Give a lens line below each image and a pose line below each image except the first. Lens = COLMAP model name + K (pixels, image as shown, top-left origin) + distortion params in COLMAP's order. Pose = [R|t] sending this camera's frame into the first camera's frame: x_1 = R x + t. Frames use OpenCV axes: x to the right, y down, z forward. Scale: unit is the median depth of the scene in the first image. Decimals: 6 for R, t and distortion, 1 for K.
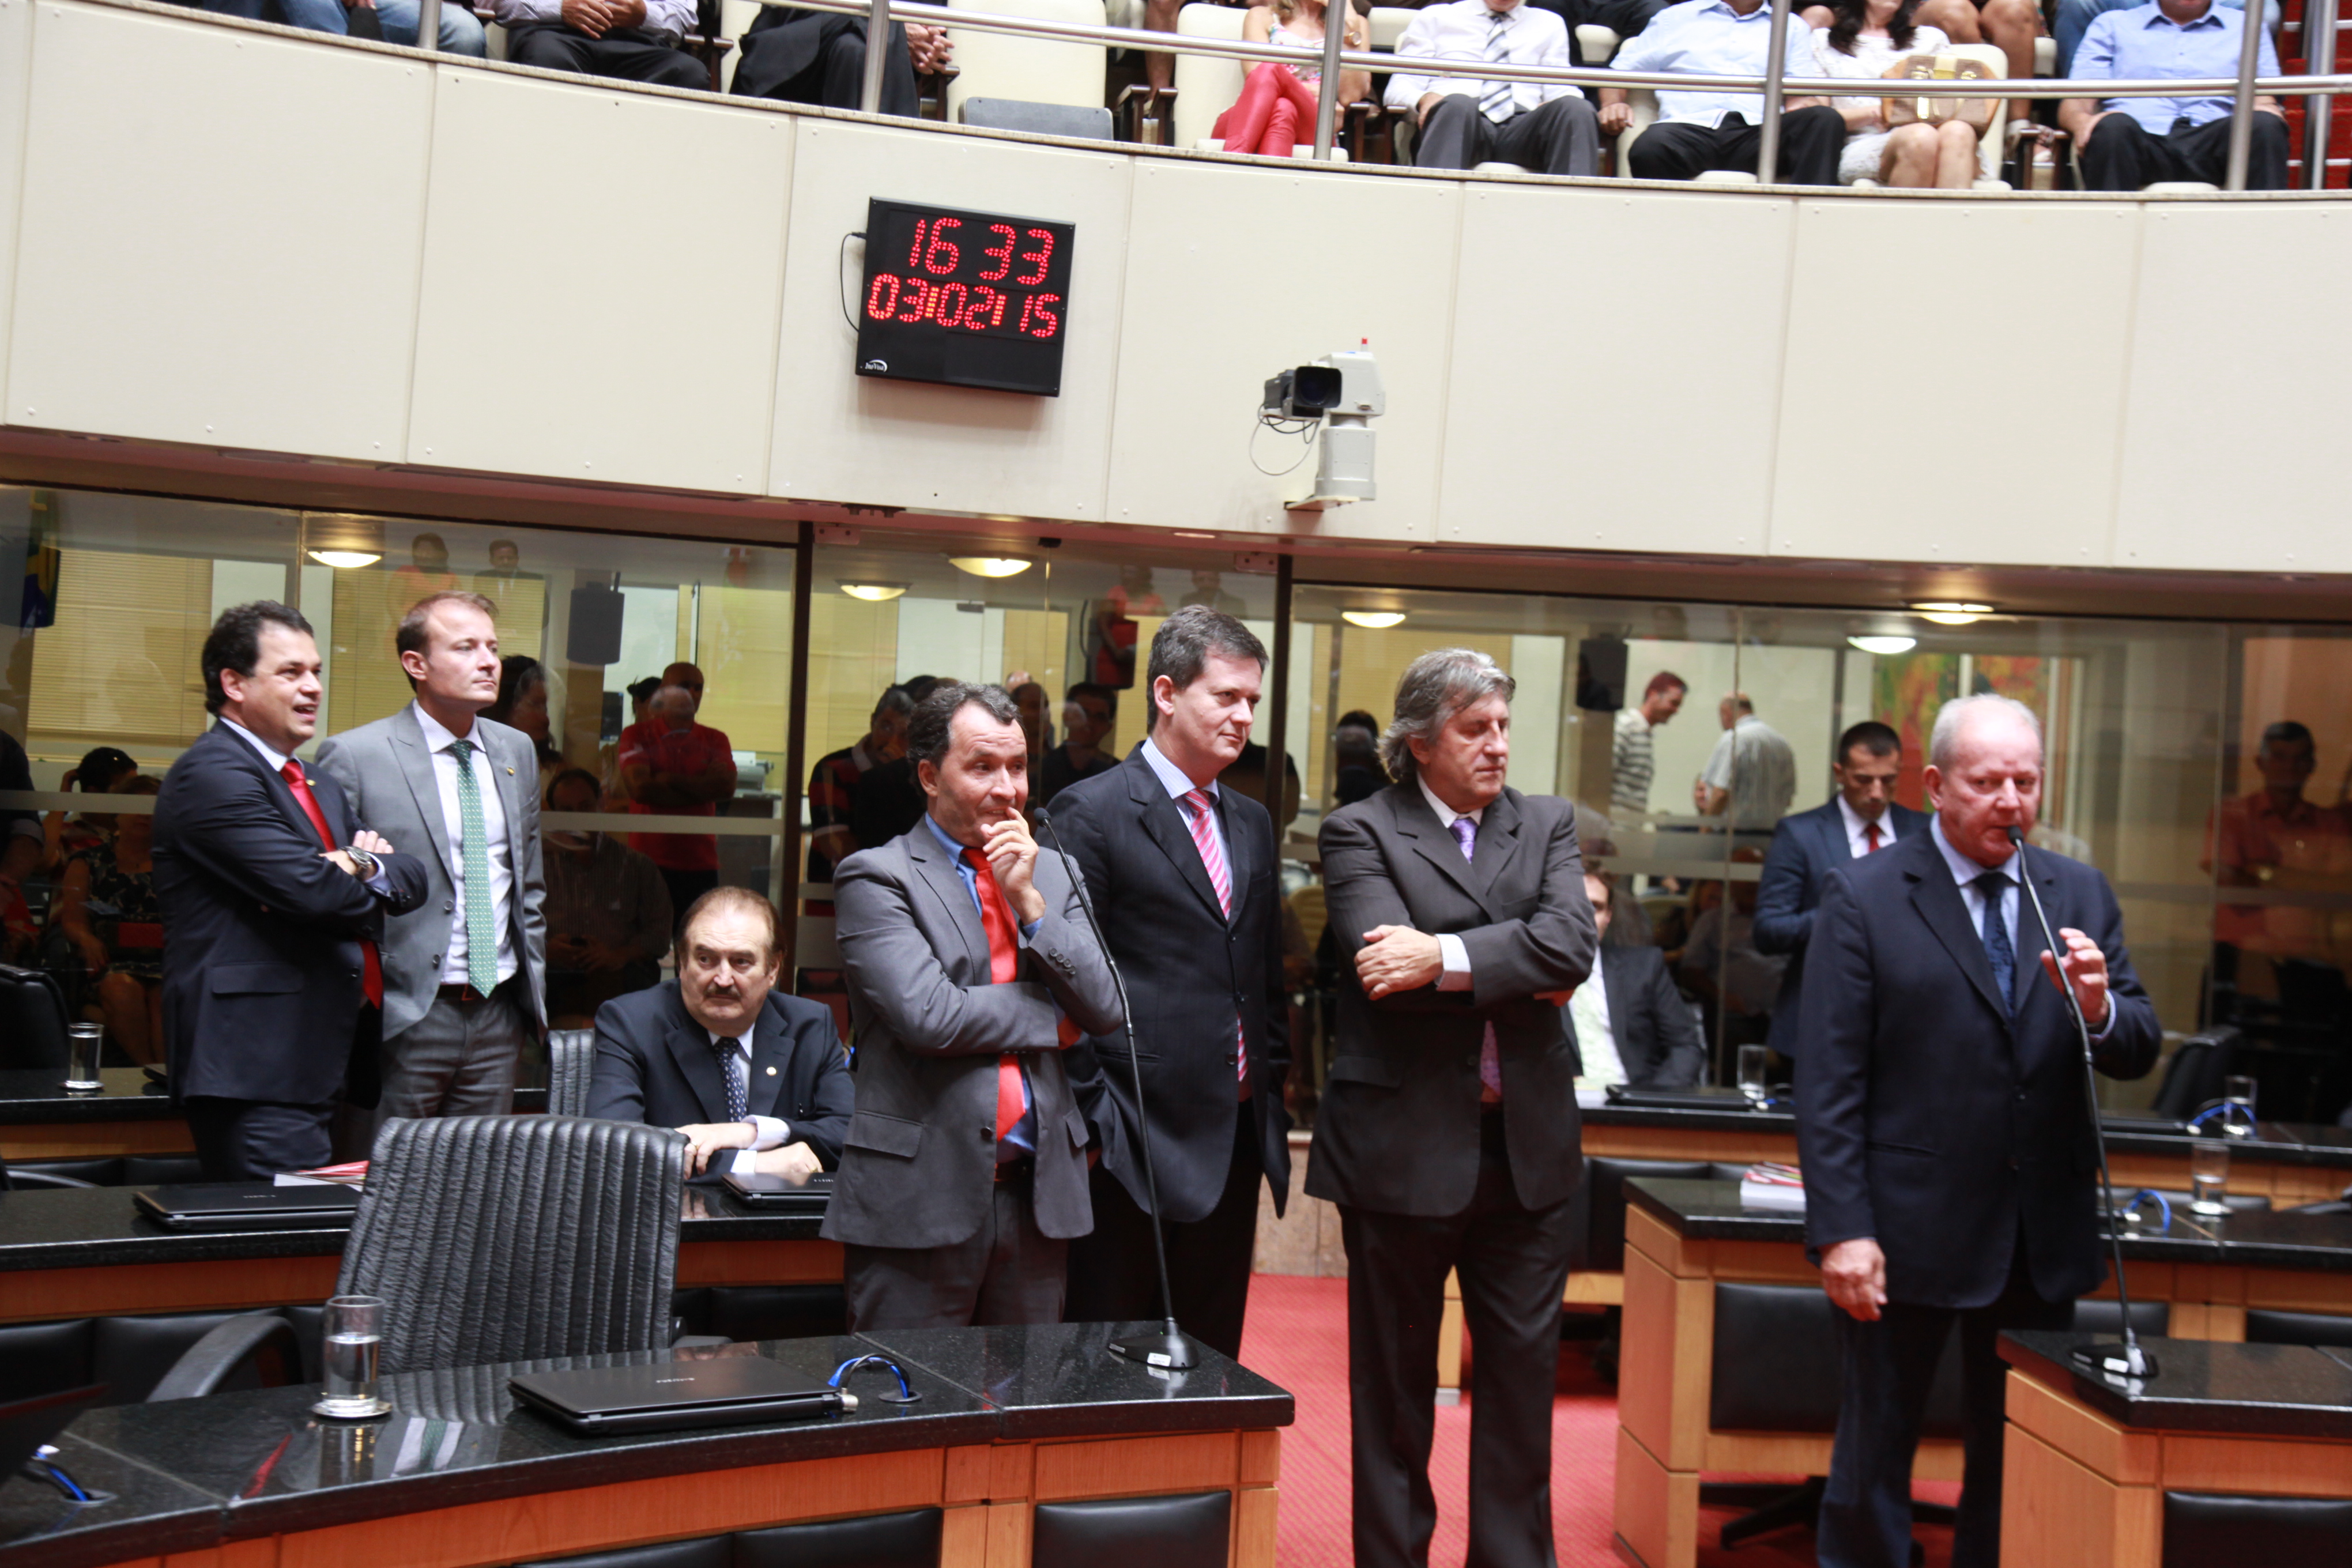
lens RADIAL K [[3217.2, 0, 1176.0], [0, 3217.2, 784.0], [0, 0, 1]] dist [0.051475, 0.051242]
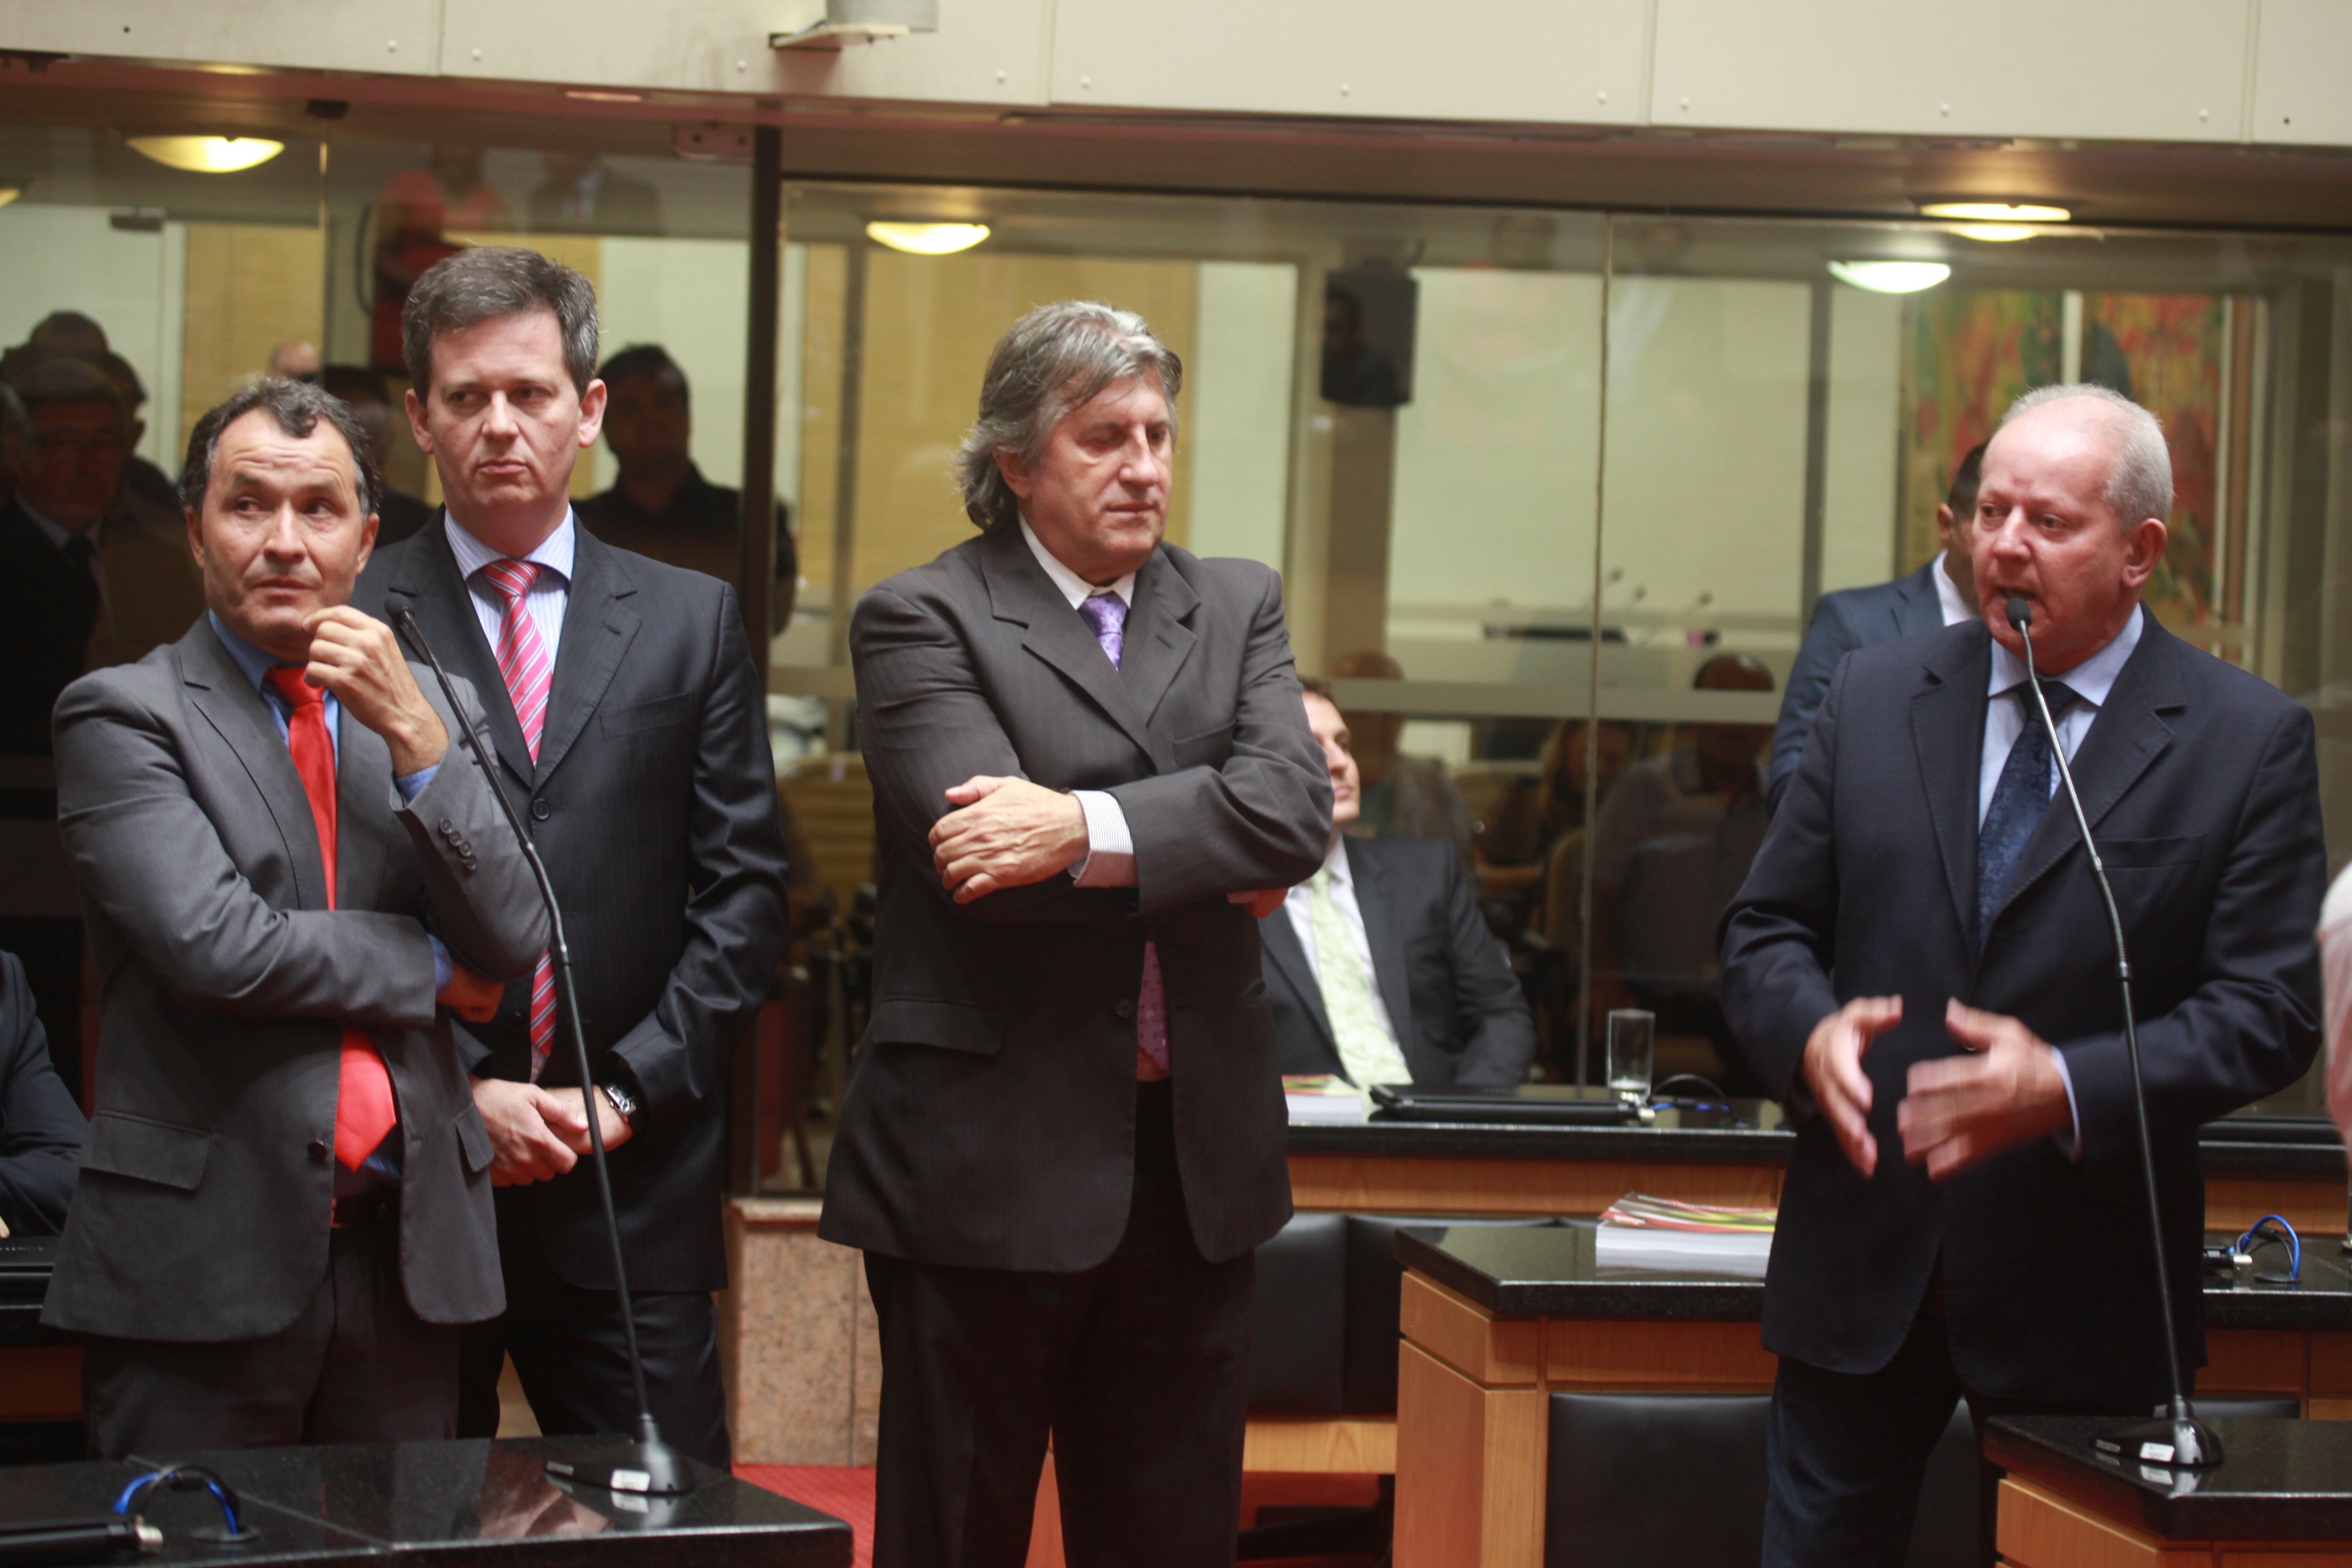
lens RADIAL K [[6759.0, 0, 1176.0], [0, 6759.0, 784.0], [0, 0, 1]] dist [-0.043639, 0.733035]
pose [[0.994942, -0.019456, 0.098551, -0.014145], [0.016243, 0.999313, 0.033299, 0.002106], [-0.099131, -0.031530, 0.994575, -0.158220]]
